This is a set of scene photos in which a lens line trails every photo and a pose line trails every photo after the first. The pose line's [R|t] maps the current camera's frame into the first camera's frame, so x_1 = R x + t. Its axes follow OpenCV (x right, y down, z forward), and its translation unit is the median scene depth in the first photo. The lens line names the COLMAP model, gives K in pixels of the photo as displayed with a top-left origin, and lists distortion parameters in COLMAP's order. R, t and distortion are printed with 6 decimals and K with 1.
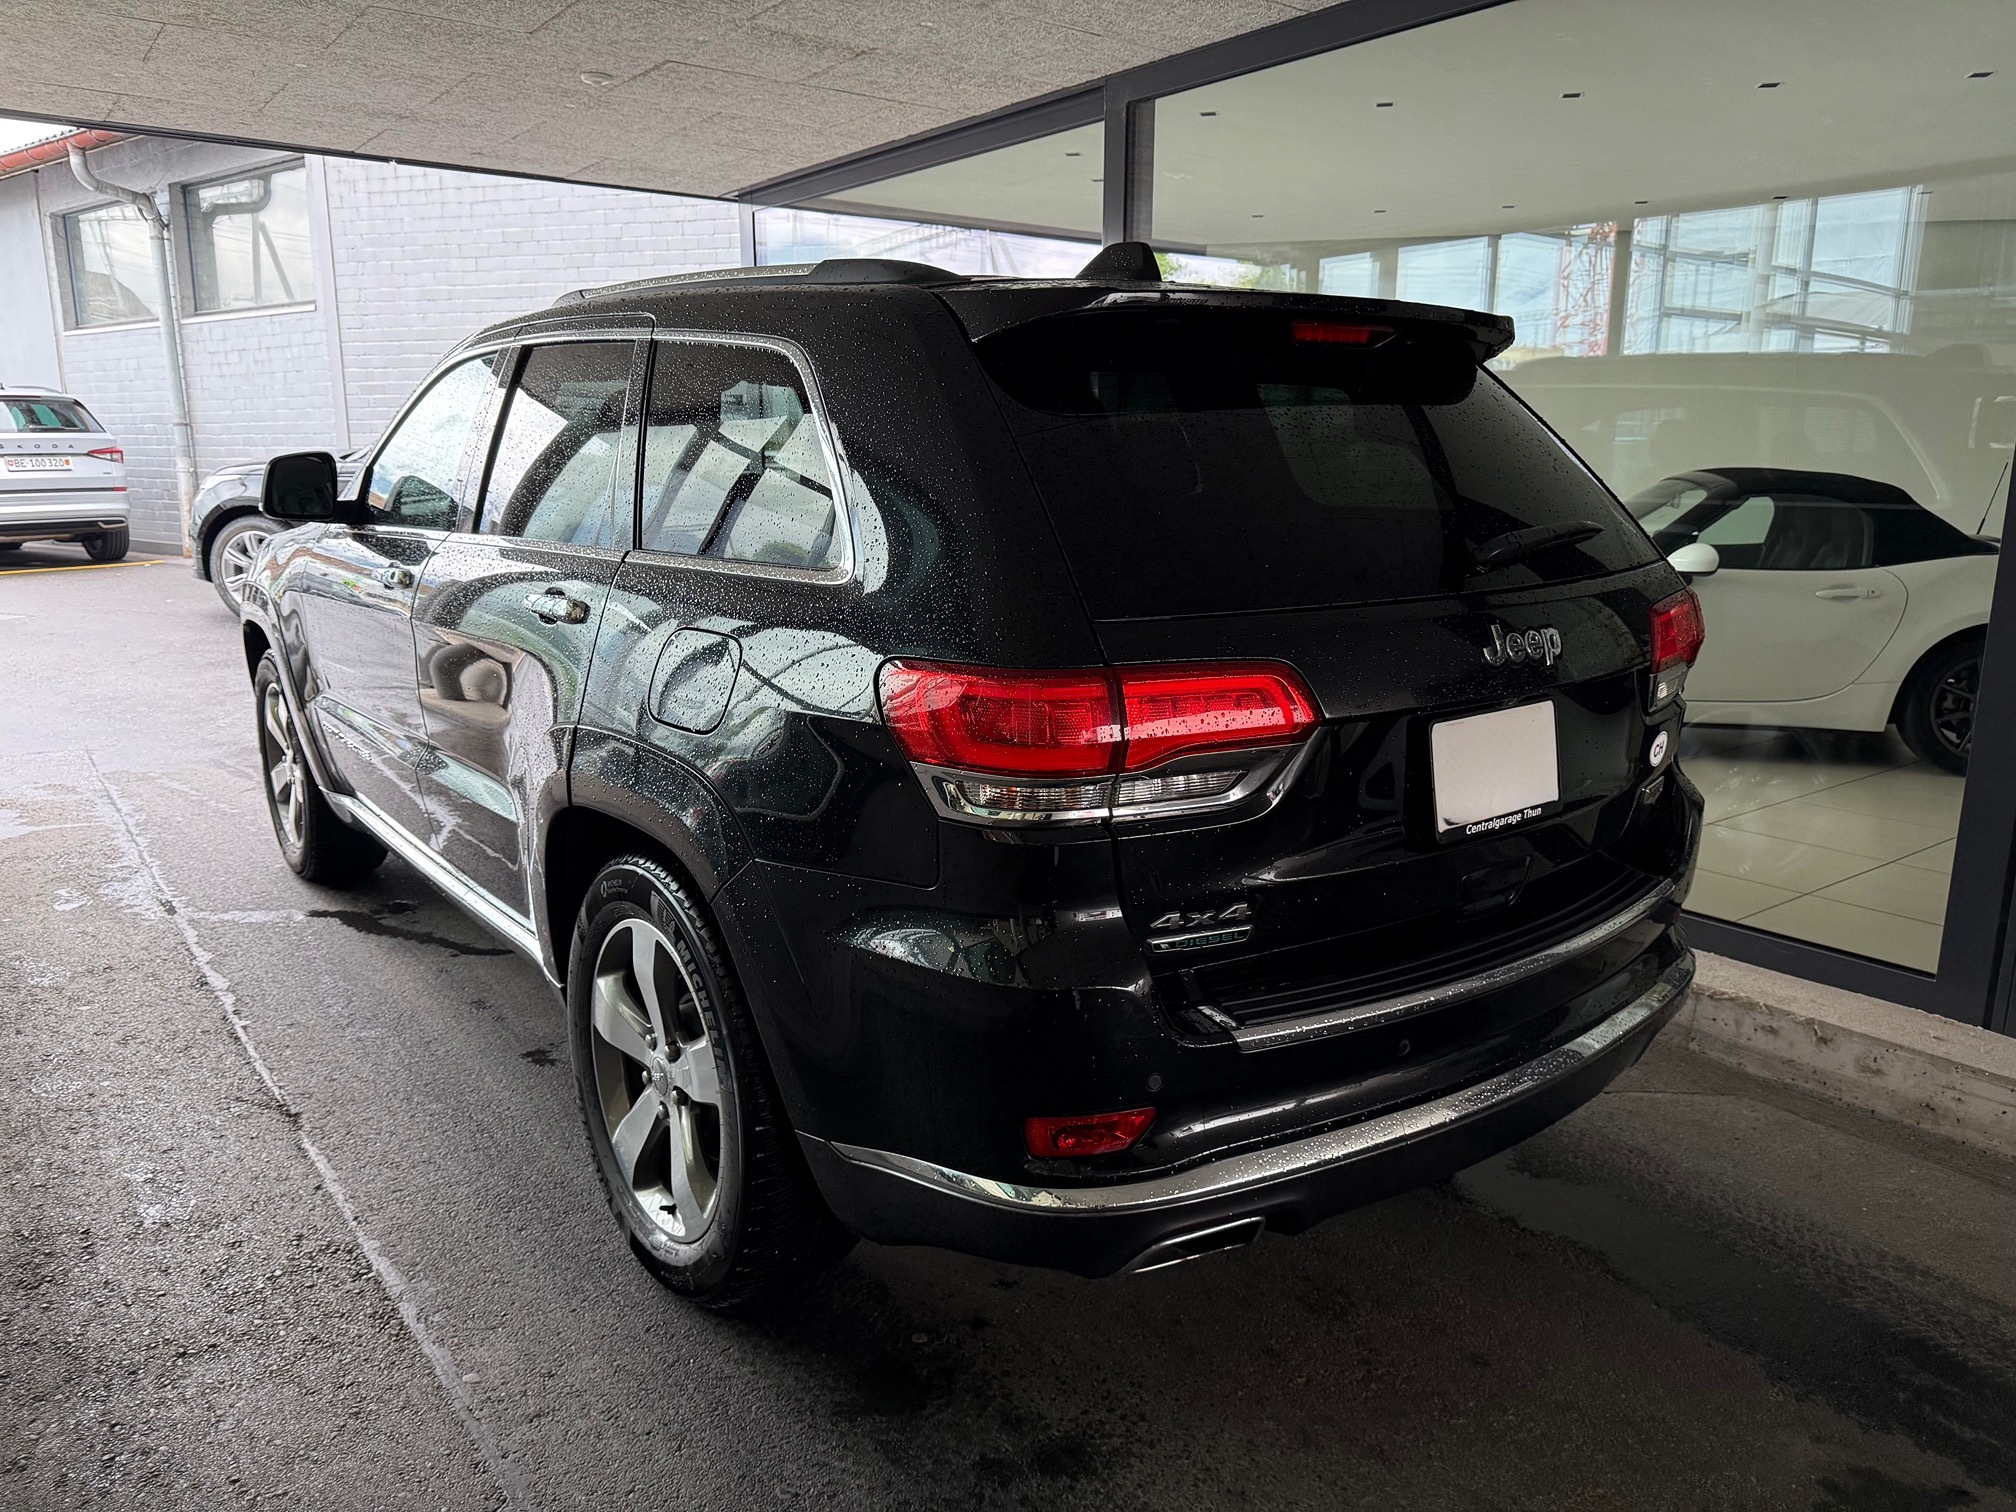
lens RADIAL K [[1433.9, 0, 1009.2], [0, 1433.9, 760.4], [0, 0, 1]] dist [0.012095, -0.009363]
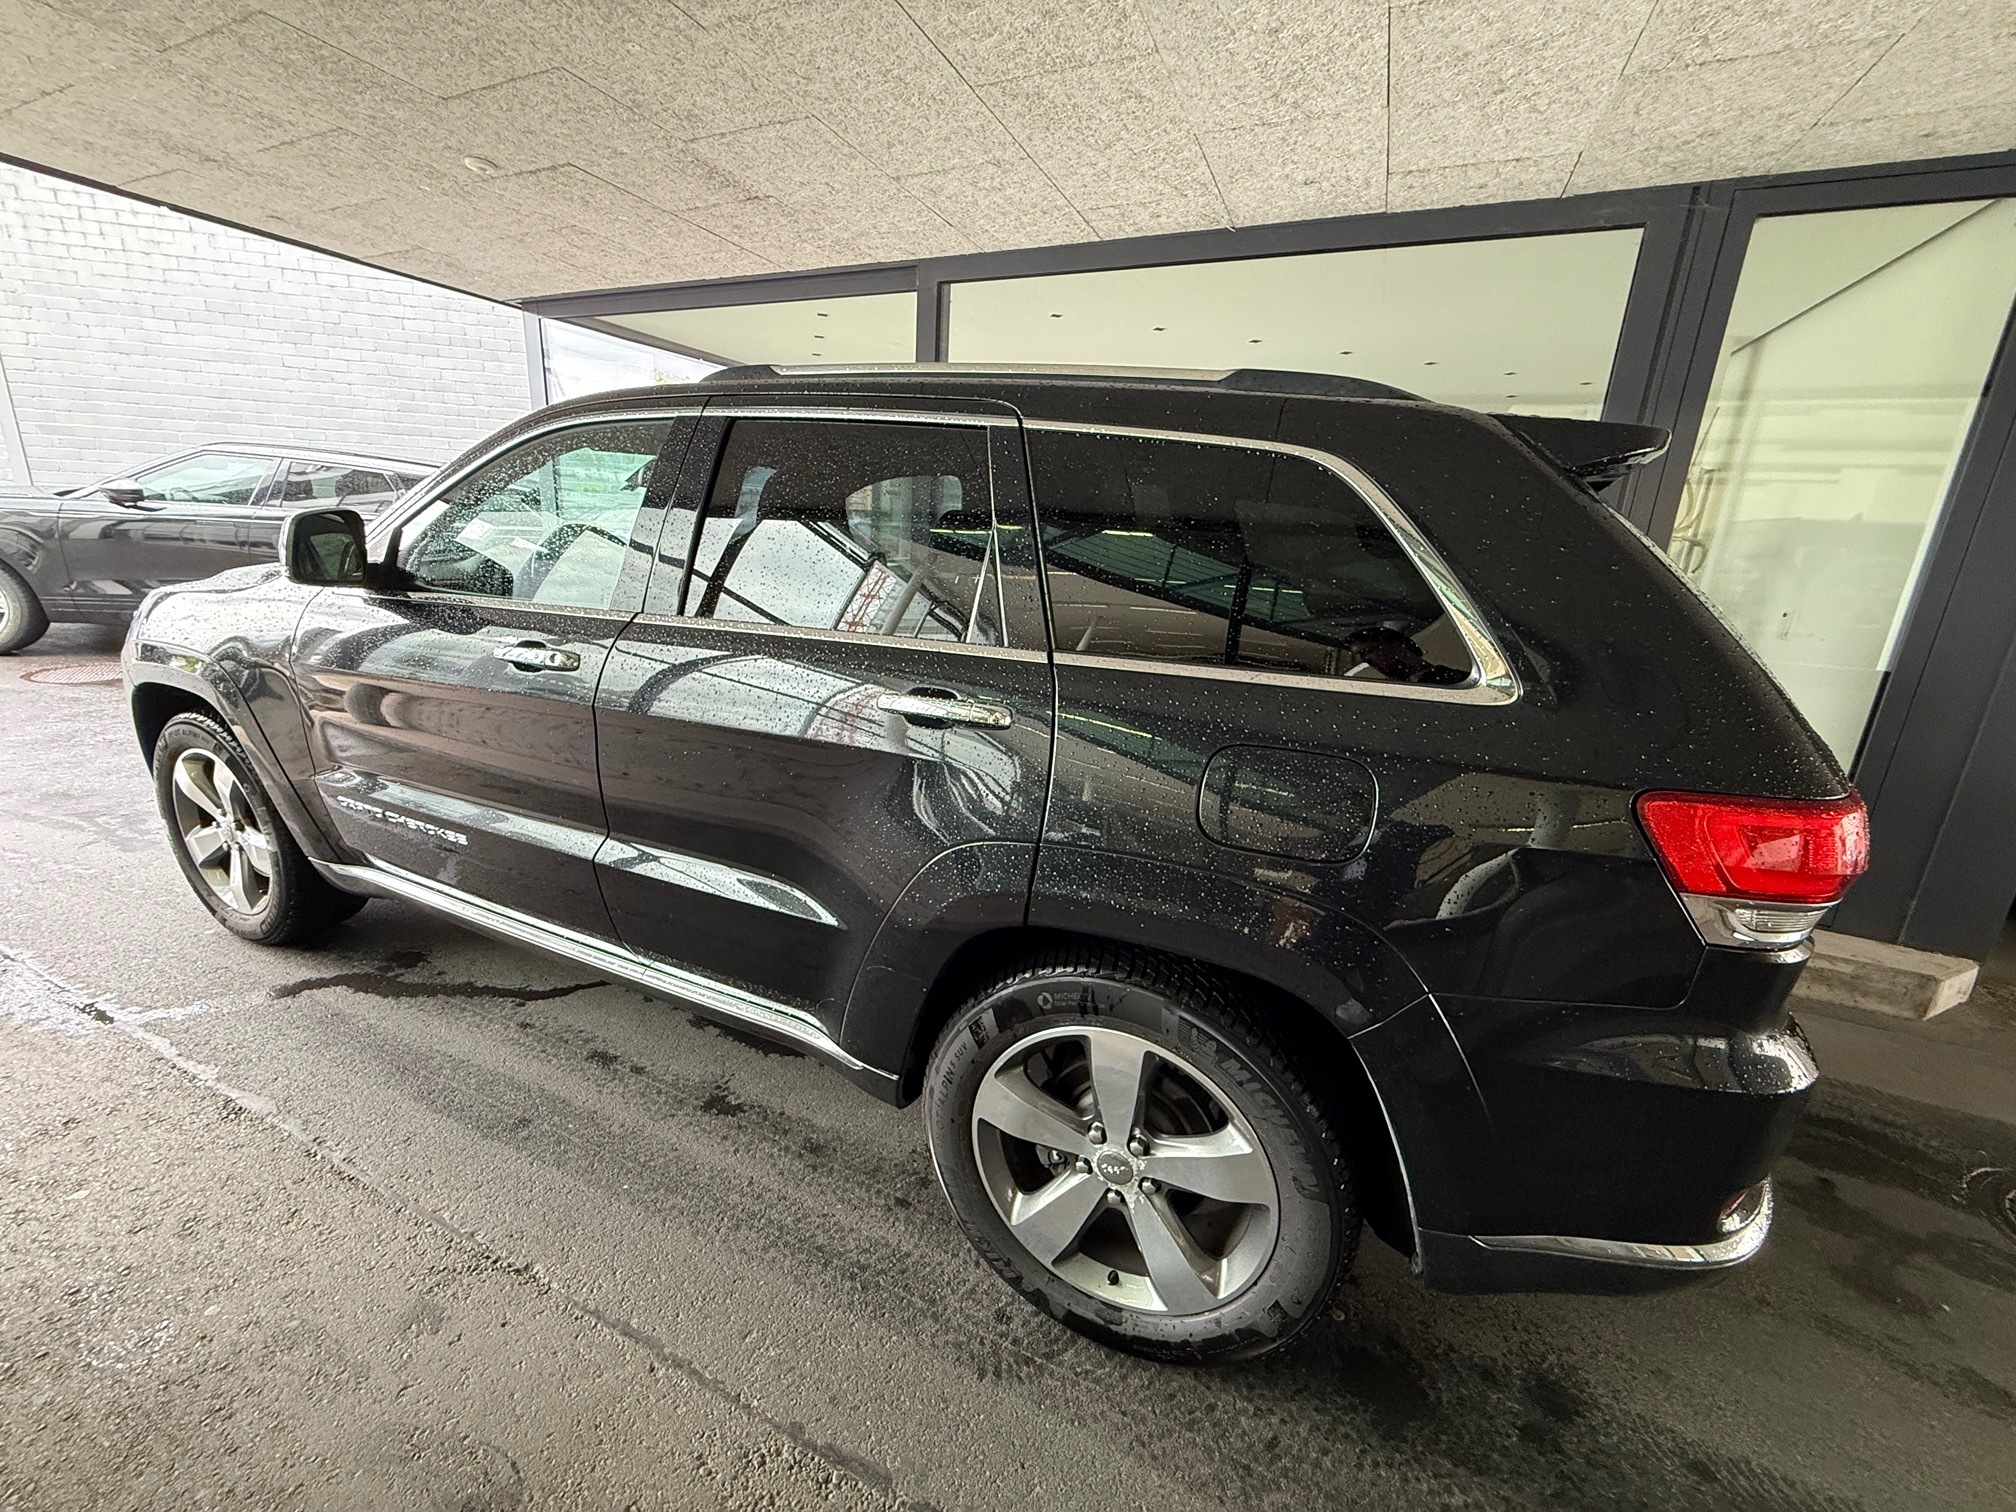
lens RADIAL K [[806.2, 0, 1011.3], [0, 806.2, 752.7], [0, 0, 1]] dist [-0.000210, 0.000884]
pose [[0.880341, -0.082062, 0.467188, -0.304006], [0.051756, 0.995659, 0.077363, -0.067201], [-0.471508, -0.043926, 0.880767, 0.297751]]
